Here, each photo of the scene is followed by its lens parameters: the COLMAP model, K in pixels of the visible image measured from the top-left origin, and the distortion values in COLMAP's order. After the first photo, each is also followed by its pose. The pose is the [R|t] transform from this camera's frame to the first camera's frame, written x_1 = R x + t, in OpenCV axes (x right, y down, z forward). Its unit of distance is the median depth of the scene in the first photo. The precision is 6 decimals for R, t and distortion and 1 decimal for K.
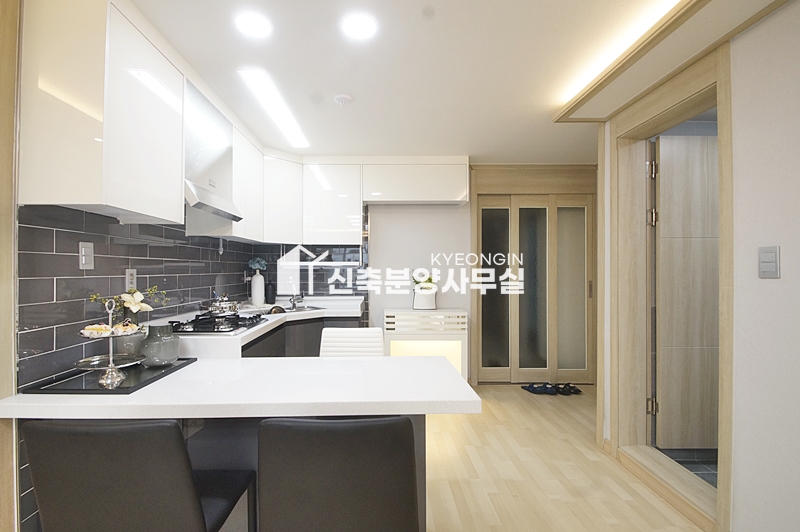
lens RADIAL K [[353.2, 0, 384.9], [0, 353.2, 267.3], [0, 0, 1]] dist [0.016369, -0.017411]
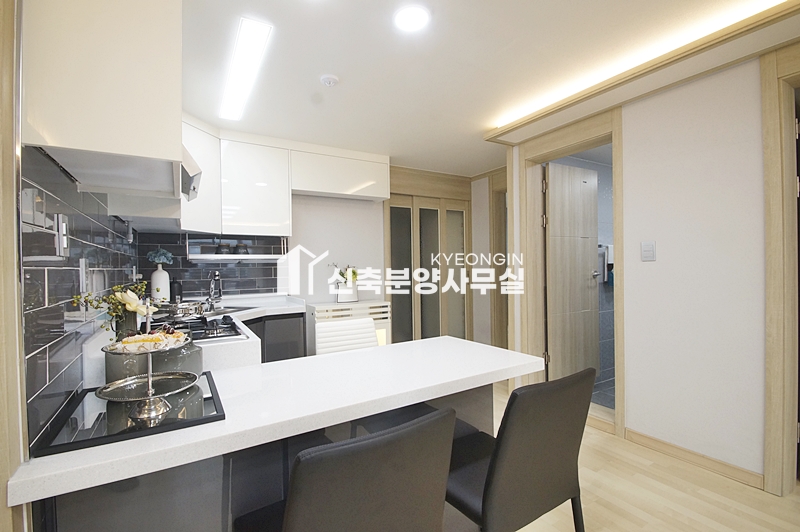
lens RADIAL K [[353.2, 0, 384.9], [0, 353.2, 267.3], [0, 0, 1]] dist [0.016369, -0.017411]
pose [[0.871730, -0.014260, 0.489779, -0.455556], [0.011604, 0.999897, 0.008459, 0.018757], [-0.489849, -0.001690, 0.871805, 0.104774]]
